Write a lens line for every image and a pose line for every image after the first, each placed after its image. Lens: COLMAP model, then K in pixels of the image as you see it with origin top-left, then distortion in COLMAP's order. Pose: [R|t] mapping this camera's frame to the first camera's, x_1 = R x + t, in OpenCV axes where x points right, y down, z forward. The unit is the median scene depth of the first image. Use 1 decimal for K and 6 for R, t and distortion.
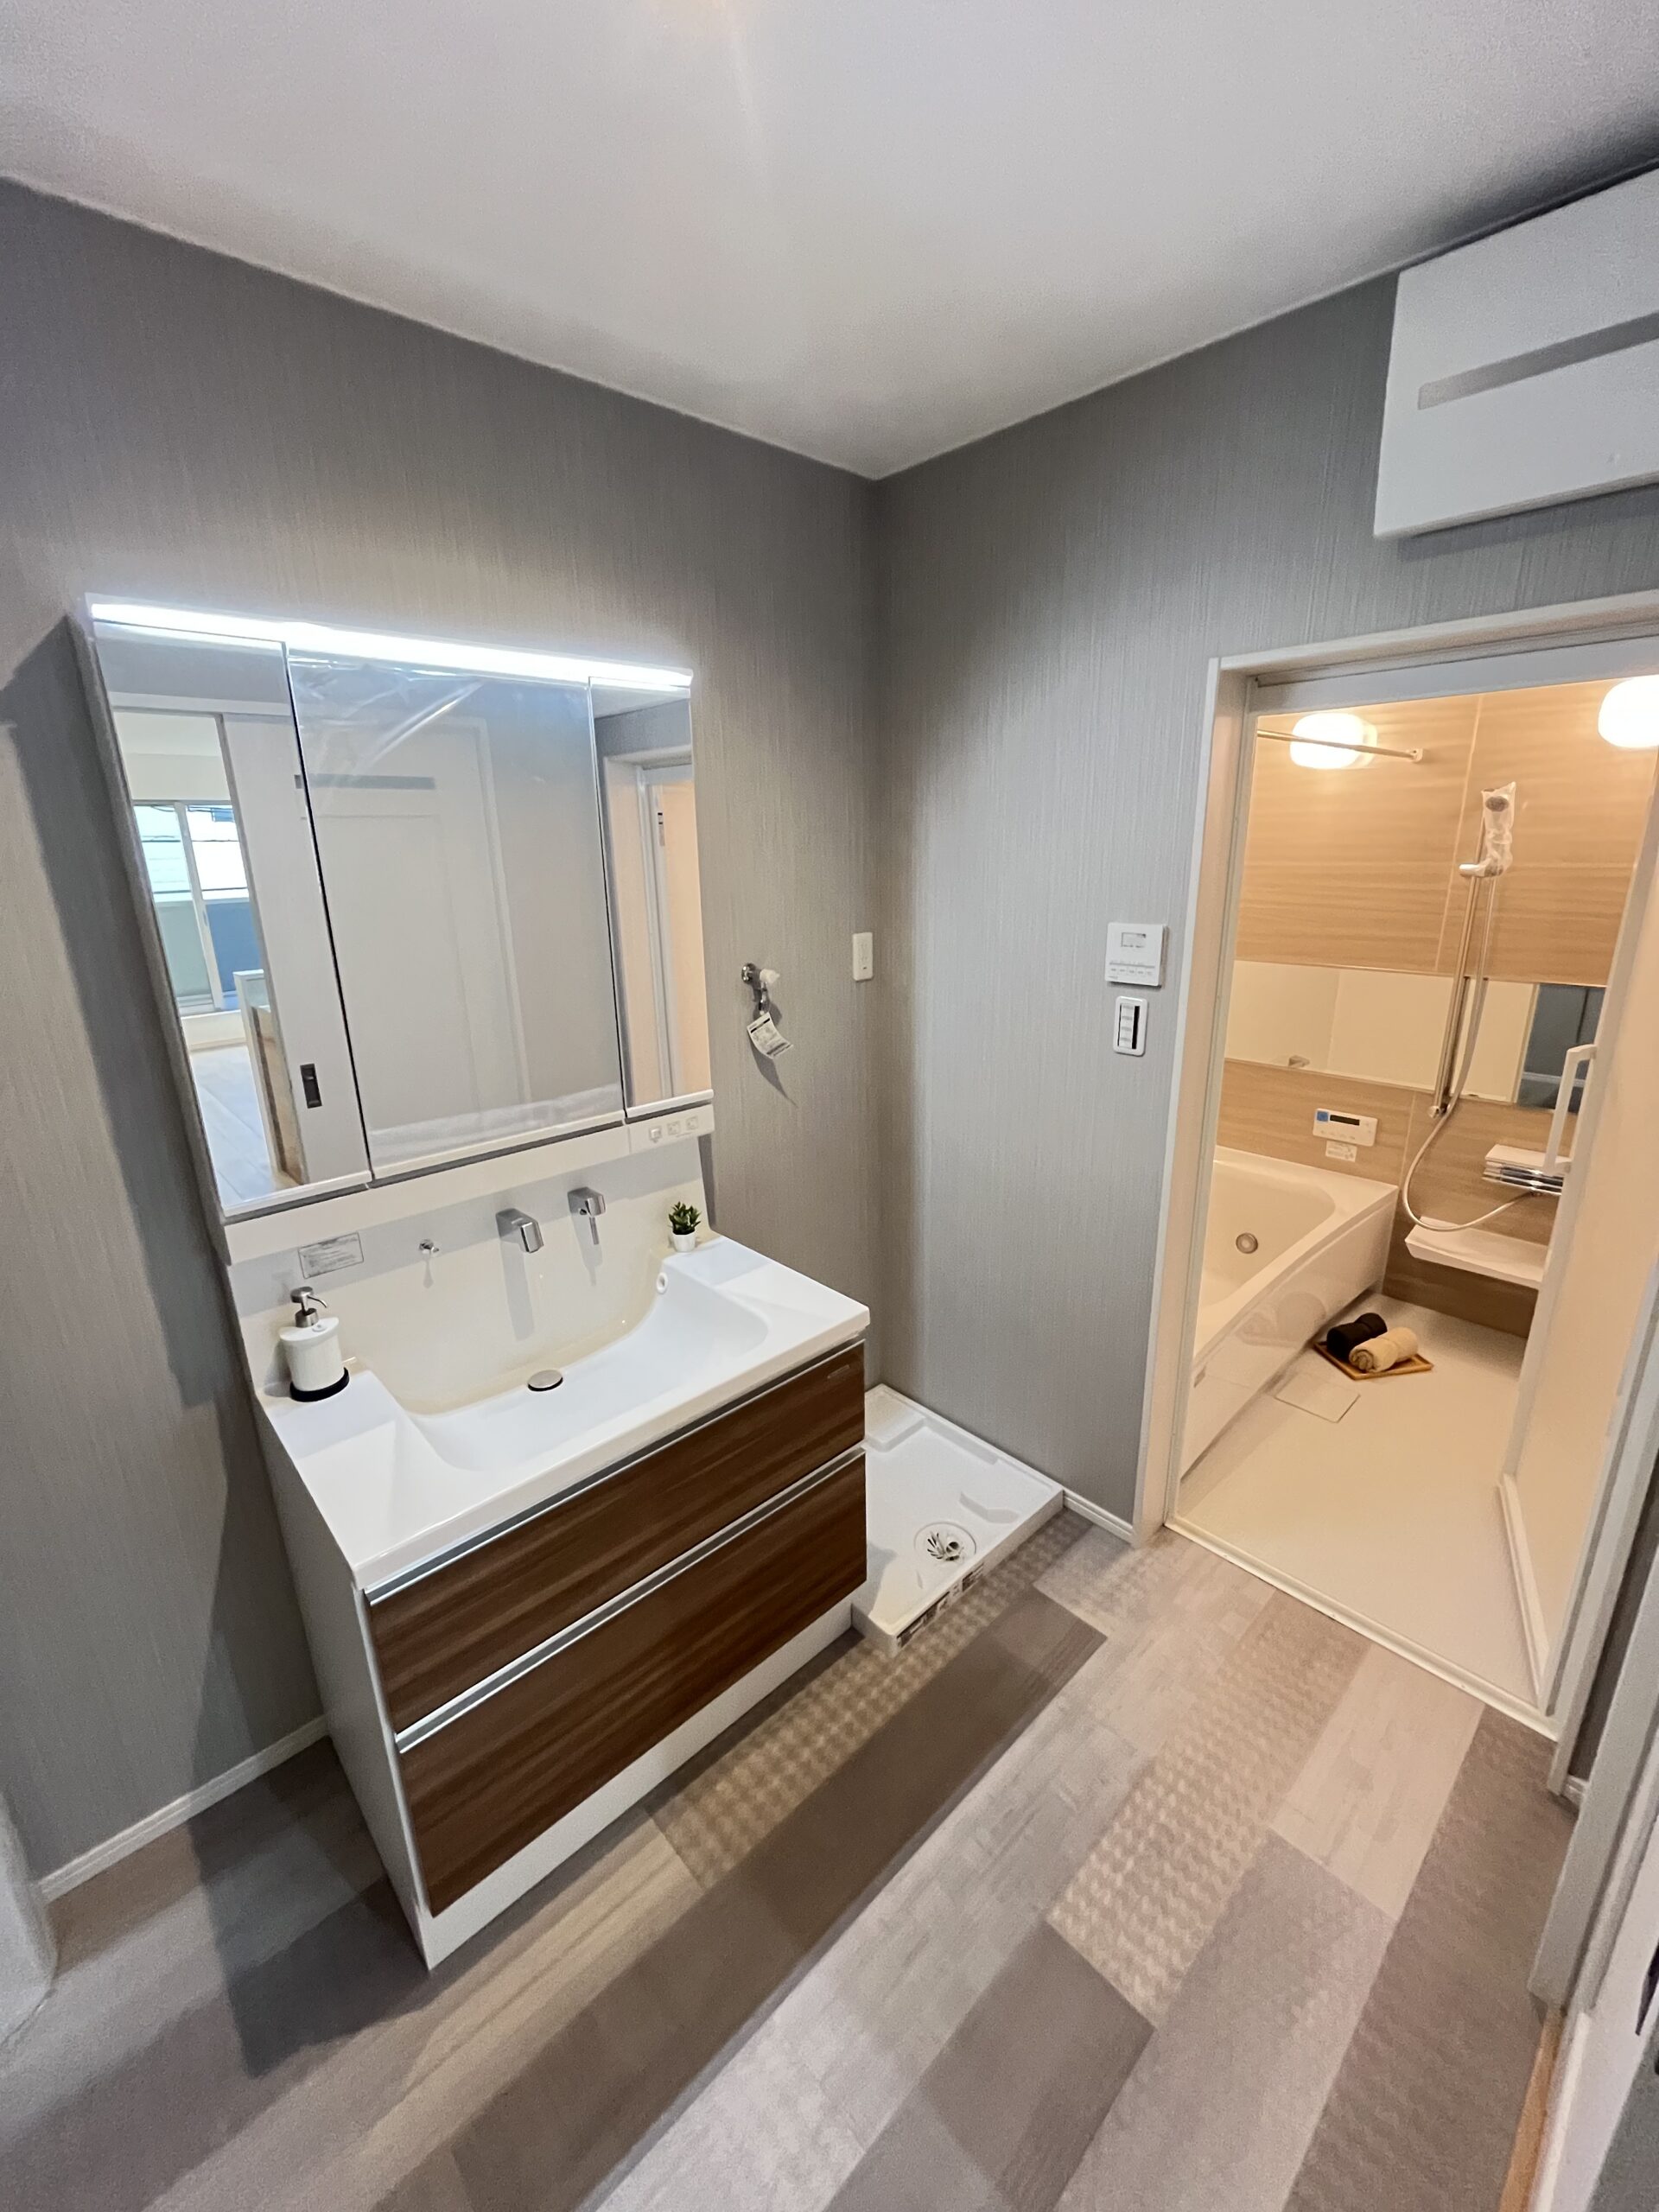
lens RADIAL K [[897.6, 0, 829.5], [0, 897.6, 1106.0], [0, 0, 1]] dist [-0.002333, 0.000827]
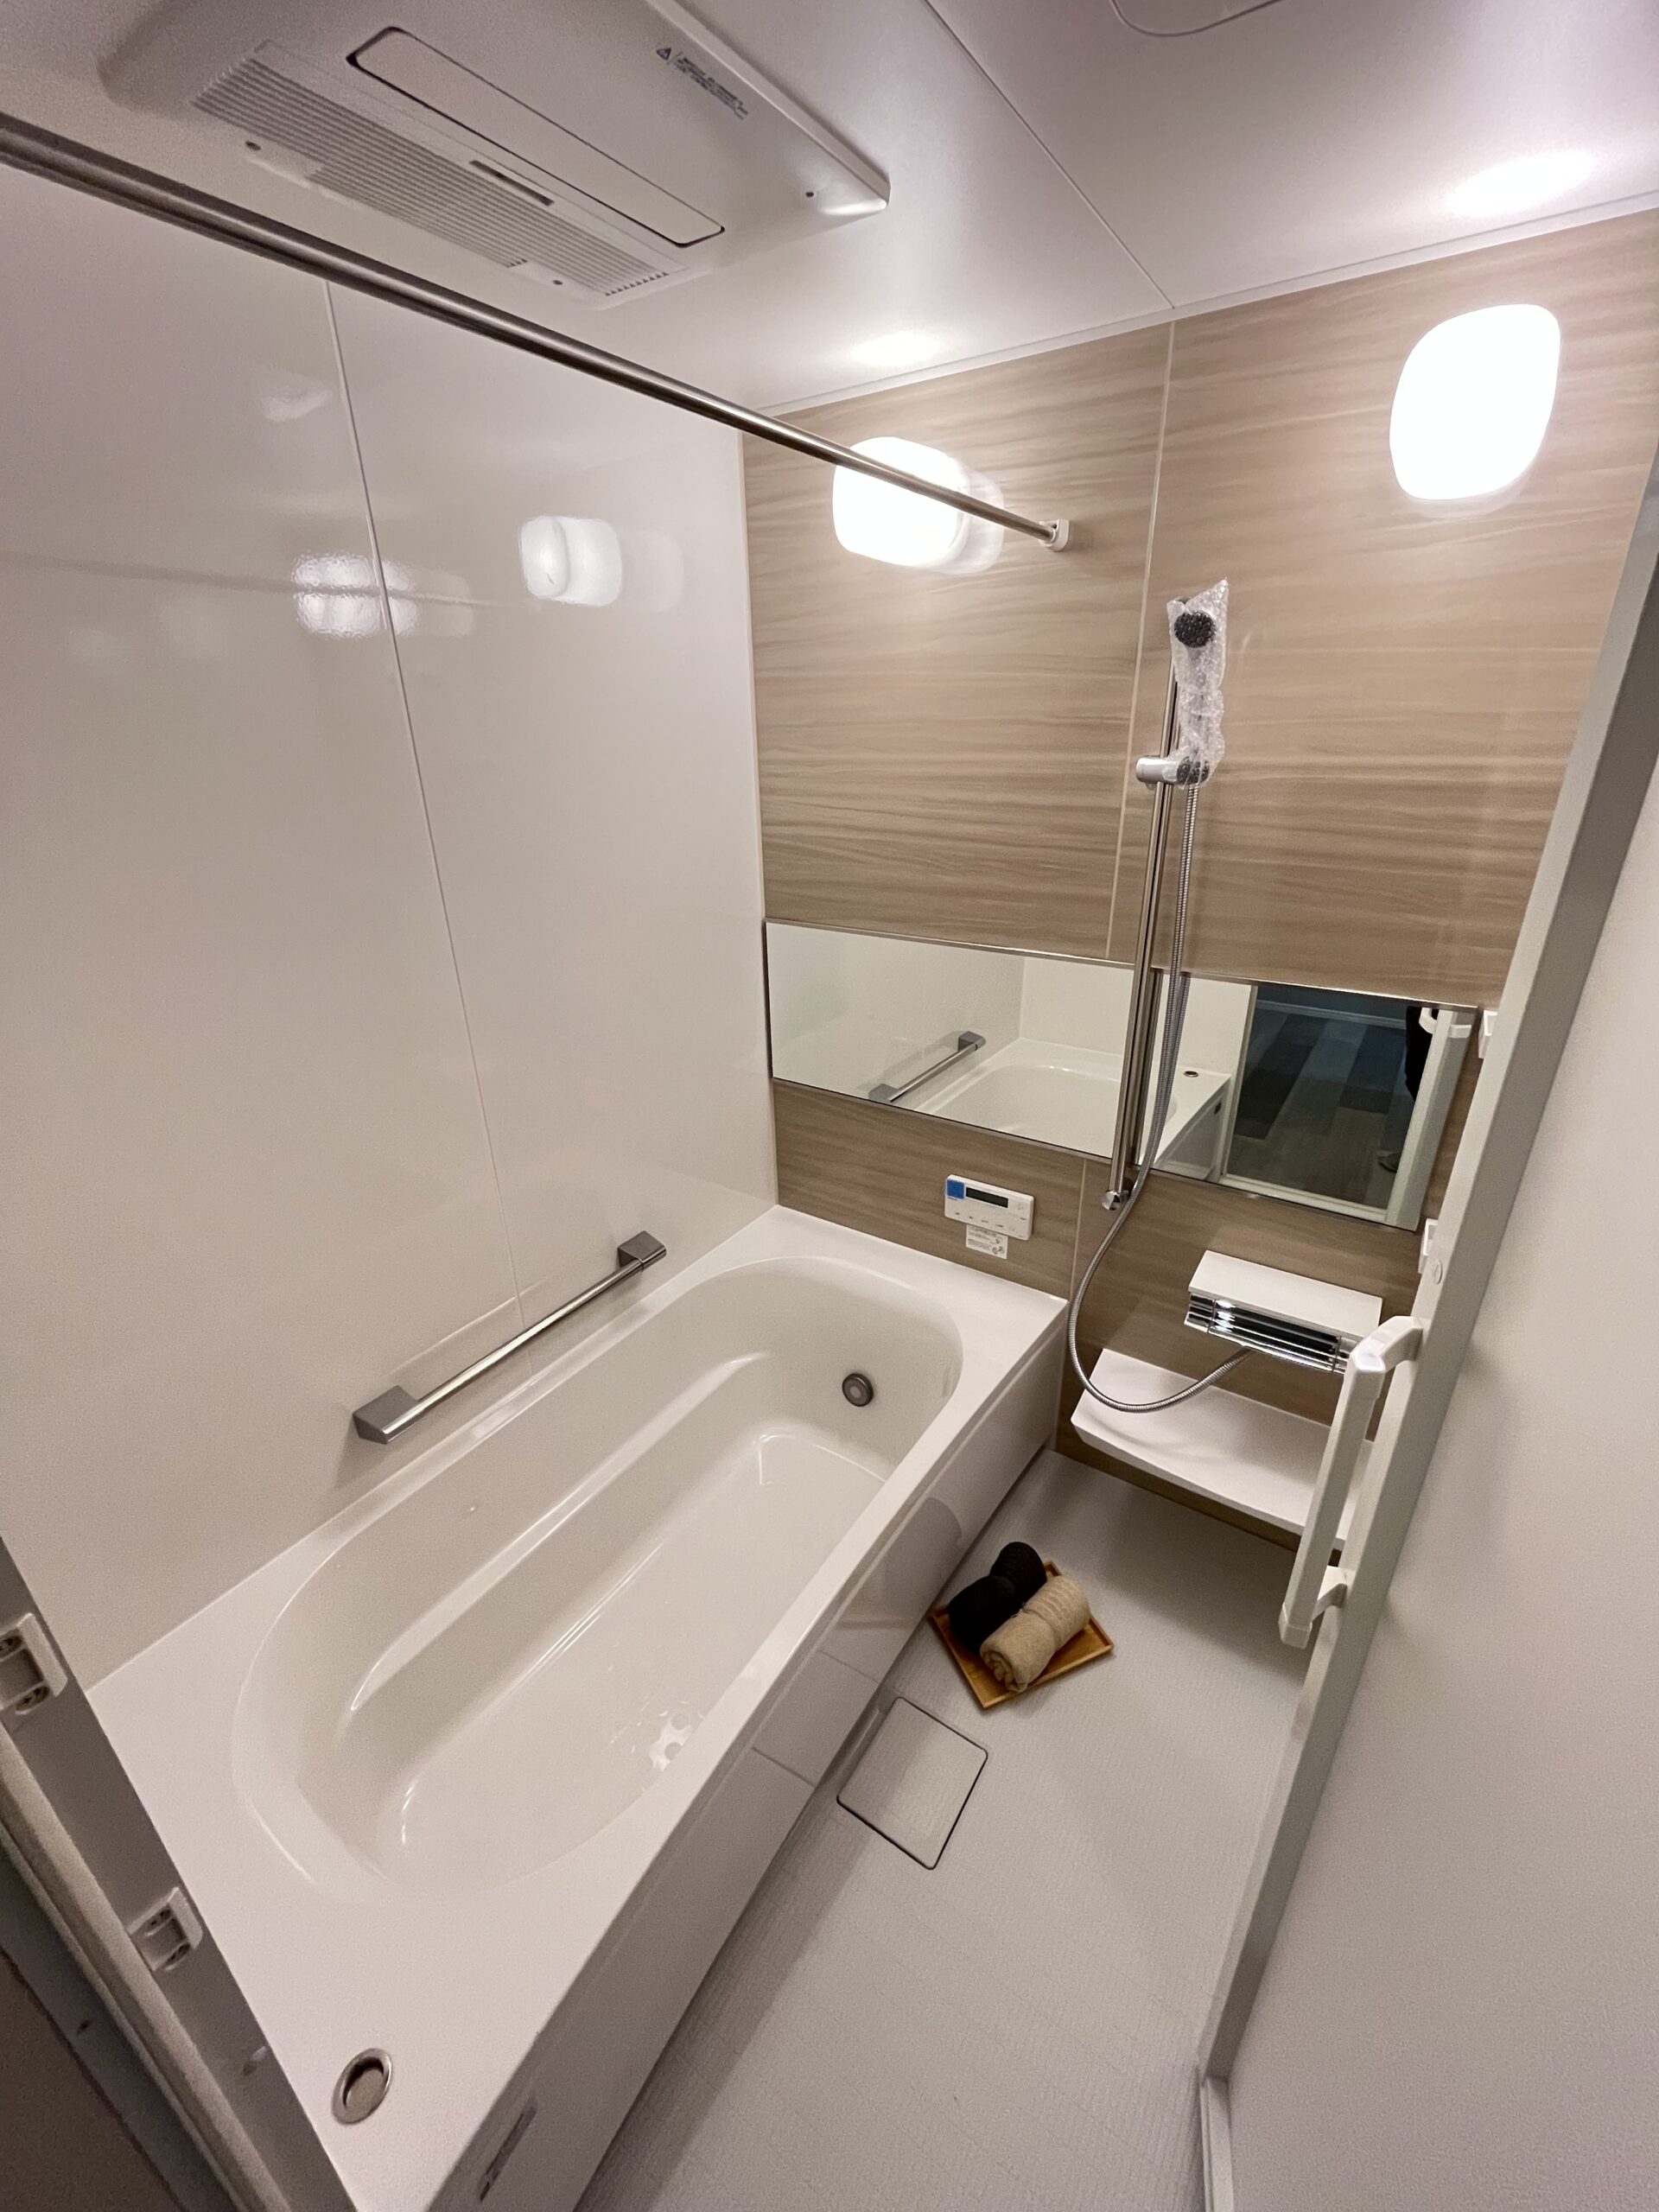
lens RADIAL K [[897.6, 0, 829.5], [0, 897.6, 1106.0], [0, 0, 1]] dist [-0.002333, 0.000827]
pose [[0.973158, -0.086314, 0.213337, 0.384521], [0.060901, 0.990541, 0.122959, -0.138372], [-0.221932, -0.106666, 0.969210, 0.492808]]
